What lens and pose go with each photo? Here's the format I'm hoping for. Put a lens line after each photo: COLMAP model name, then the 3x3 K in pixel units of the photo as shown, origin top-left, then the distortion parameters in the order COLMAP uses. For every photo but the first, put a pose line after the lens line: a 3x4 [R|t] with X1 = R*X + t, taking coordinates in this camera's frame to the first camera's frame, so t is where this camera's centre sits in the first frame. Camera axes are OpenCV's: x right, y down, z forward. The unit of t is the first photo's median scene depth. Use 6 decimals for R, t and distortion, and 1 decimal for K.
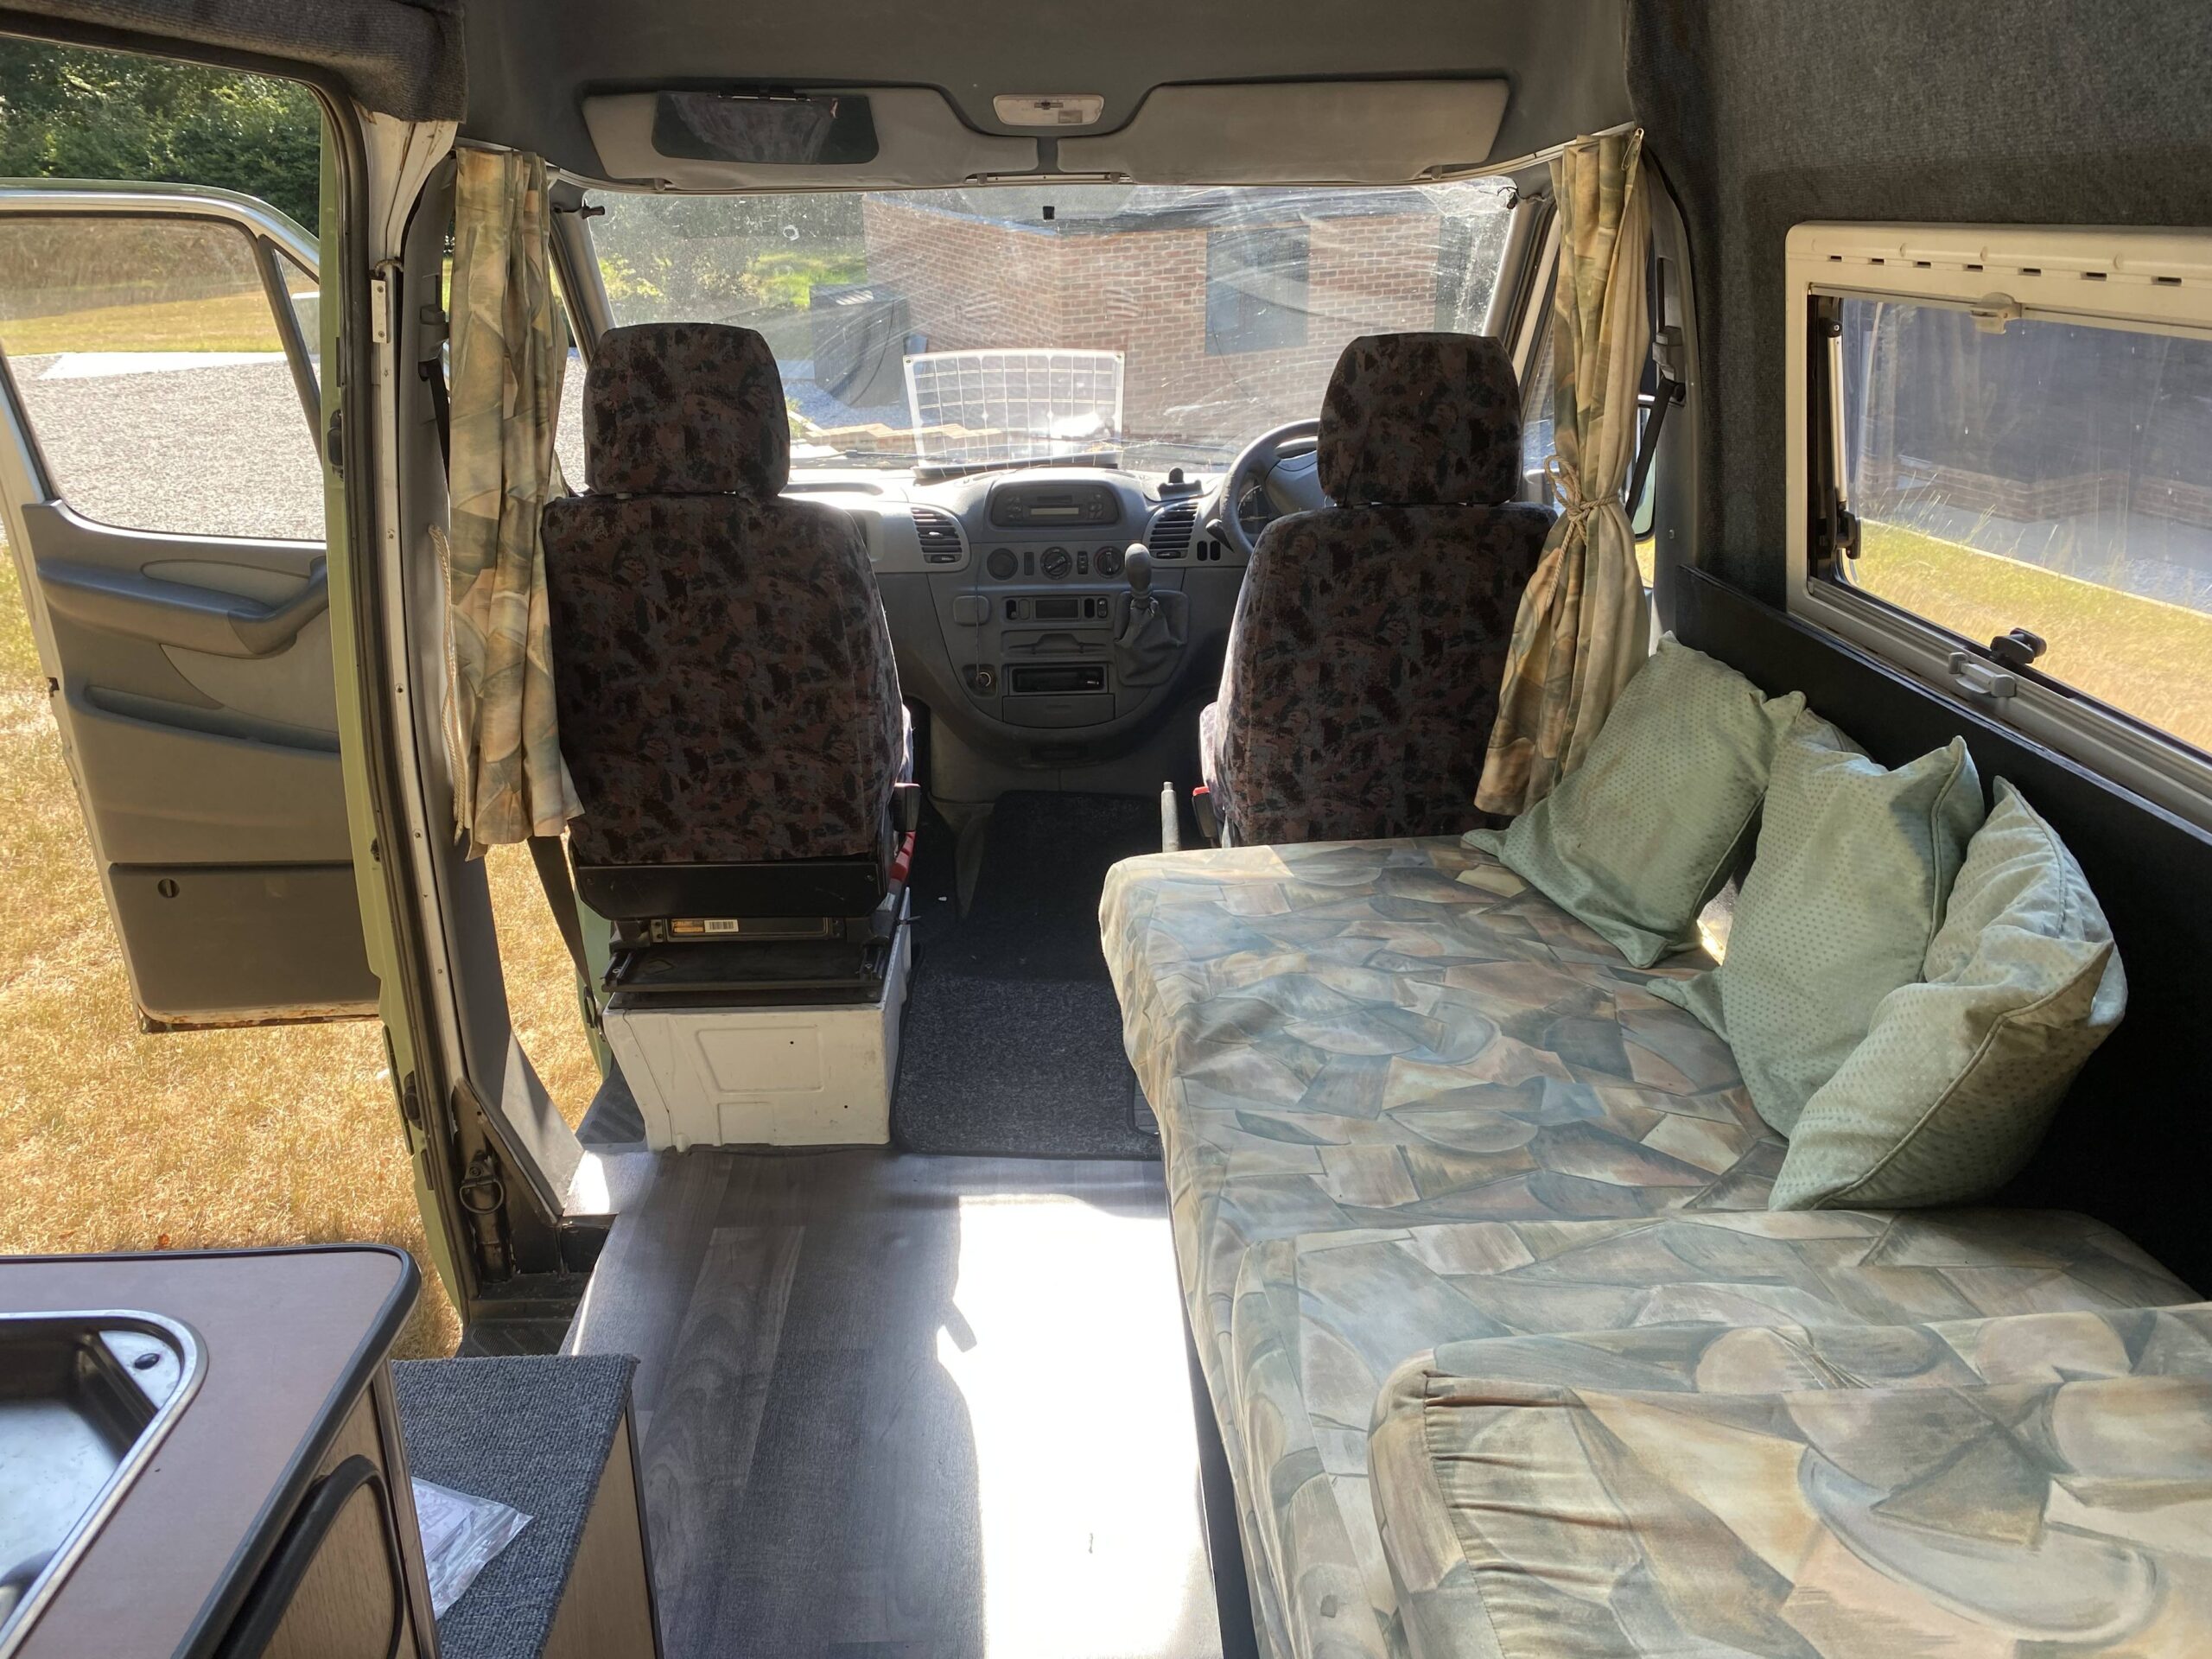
lens RADIAL K [[1690.3, 0, 1104.8], [0, 1690.3, 829.9], [0, 0, 1]] dist [-0.002032, 0.002450]
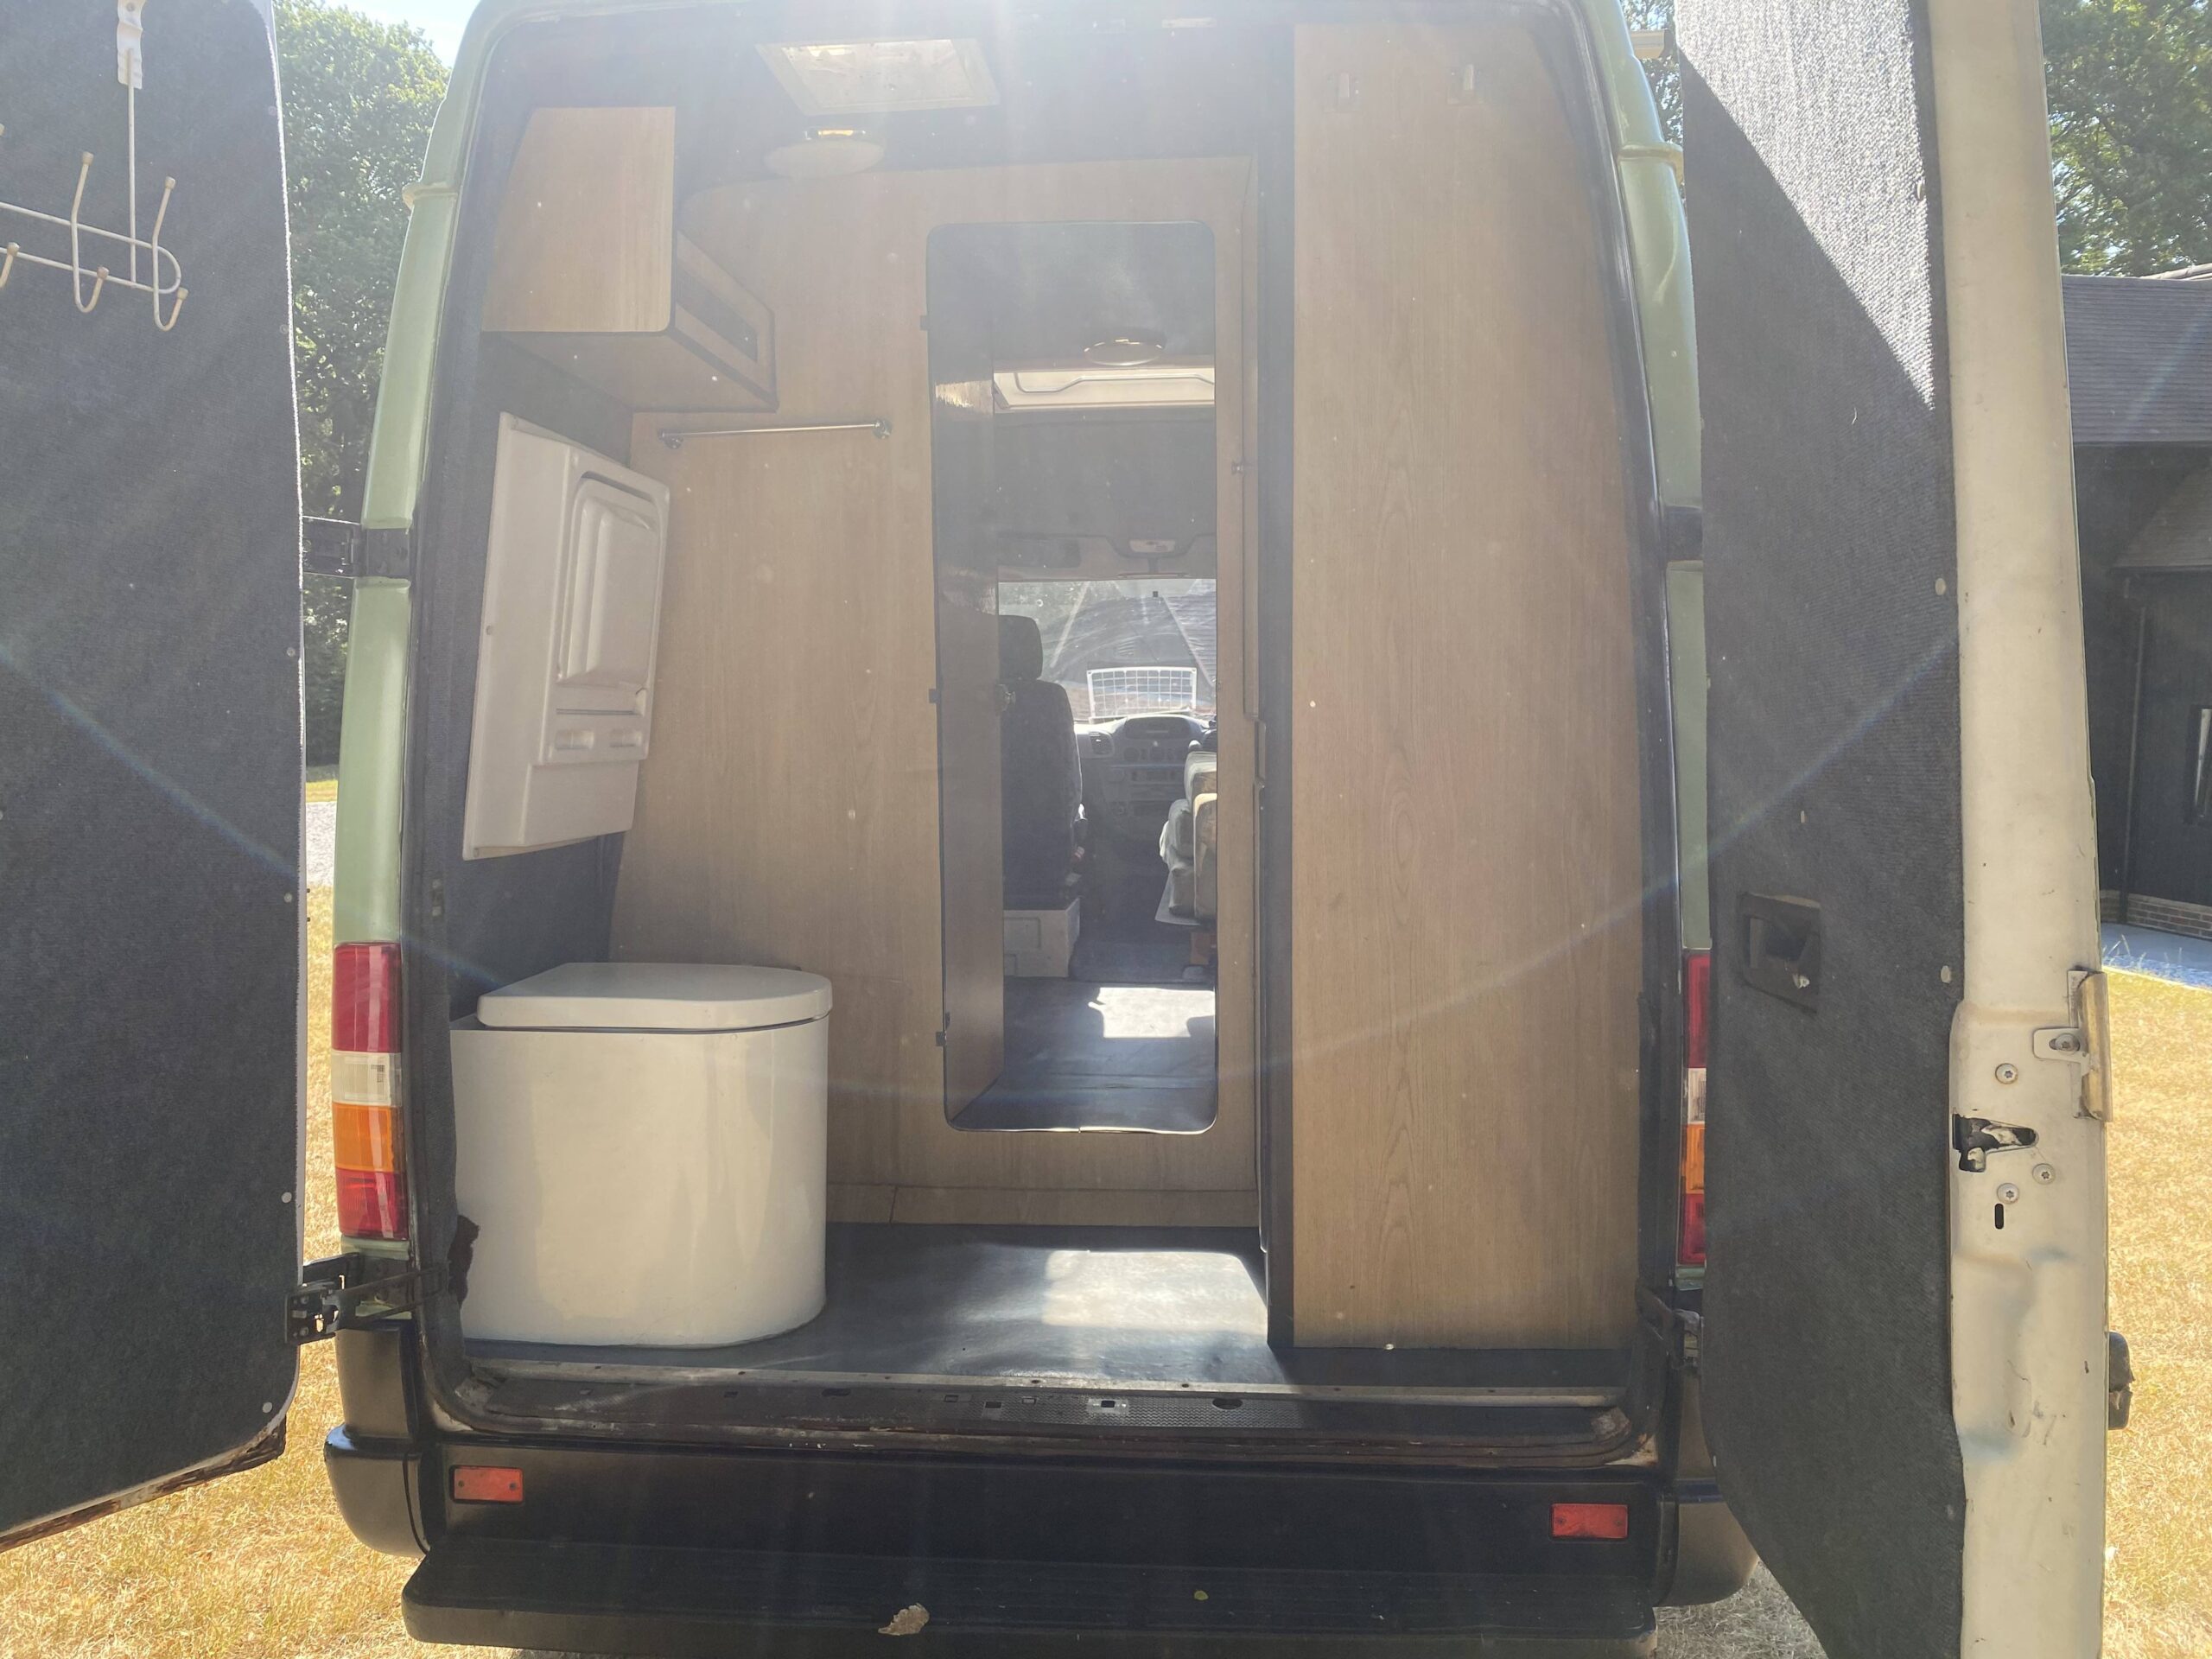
lens RADIAL K [[1690.3, 0, 1105.4], [0, 1690.3, 828.4], [0, 0, 1]] dist [-0.002032, 0.002450]
pose [[0.995046, 0.002916, -0.099370, 0.113658], [-0.031878, 0.956142, -0.291163, 0.529958], [0.094163, 0.292889, 0.951499, -0.938298]]
